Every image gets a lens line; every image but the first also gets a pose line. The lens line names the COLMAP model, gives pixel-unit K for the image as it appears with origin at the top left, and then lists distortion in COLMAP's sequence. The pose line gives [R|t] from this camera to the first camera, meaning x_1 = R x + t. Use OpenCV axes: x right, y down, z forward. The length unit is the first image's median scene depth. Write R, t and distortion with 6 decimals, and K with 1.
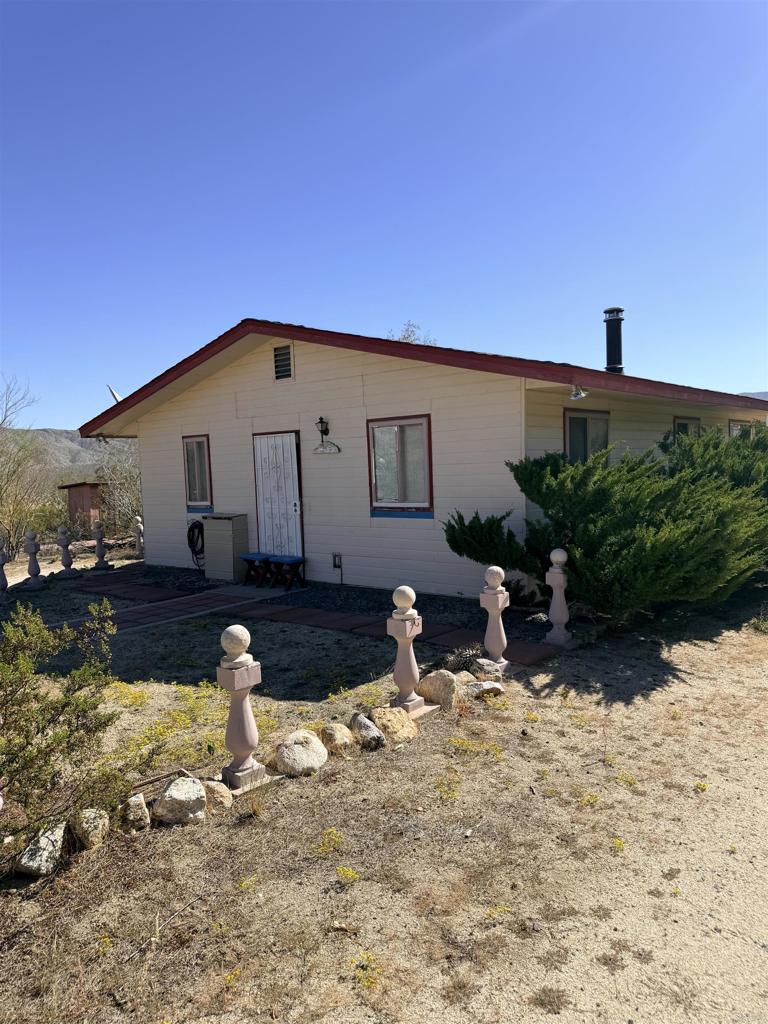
lens RADIAL K [[733.6, 0, 382.4], [0, 733.6, 516.1], [0, 0, 1]] dist [-0.007517, -0.006517]
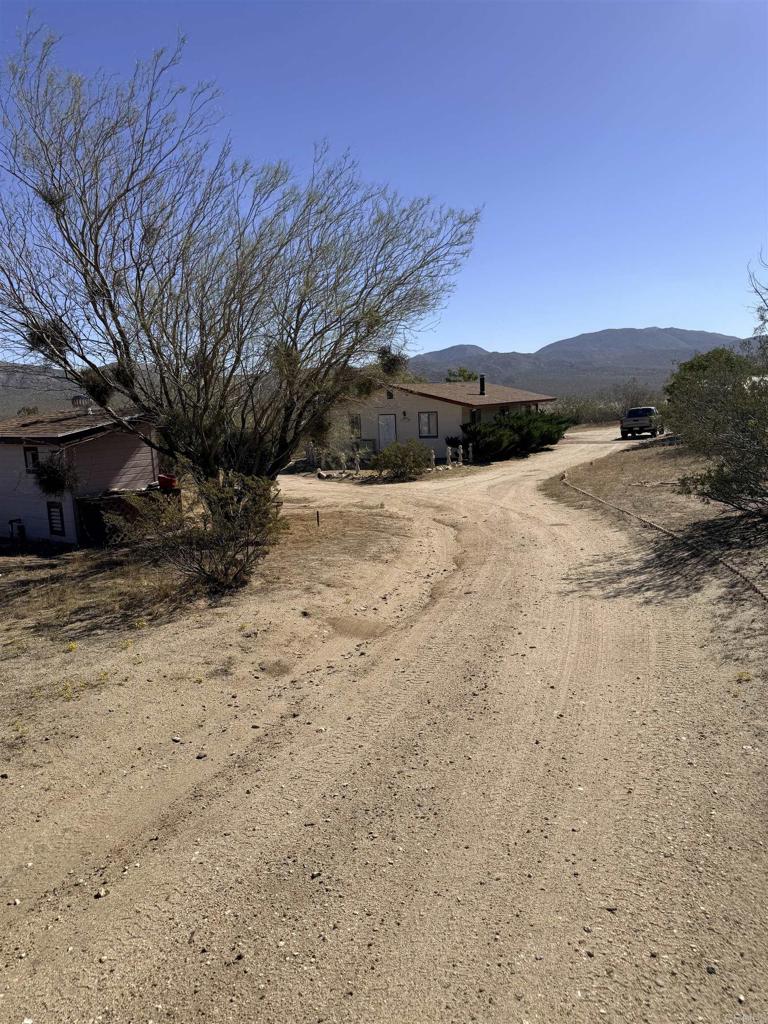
lens RADIAL K [[733.6, 0, 386.0], [0, 733.6, 511.0], [0, 0, 1]] dist [-0.007517, -0.006517]
pose [[0.986601, -0.035446, 0.159256, -0.991572], [0.022423, 0.996311, 0.082839, 0.070128], [-0.161604, -0.078158, 0.983756, -3.353003]]
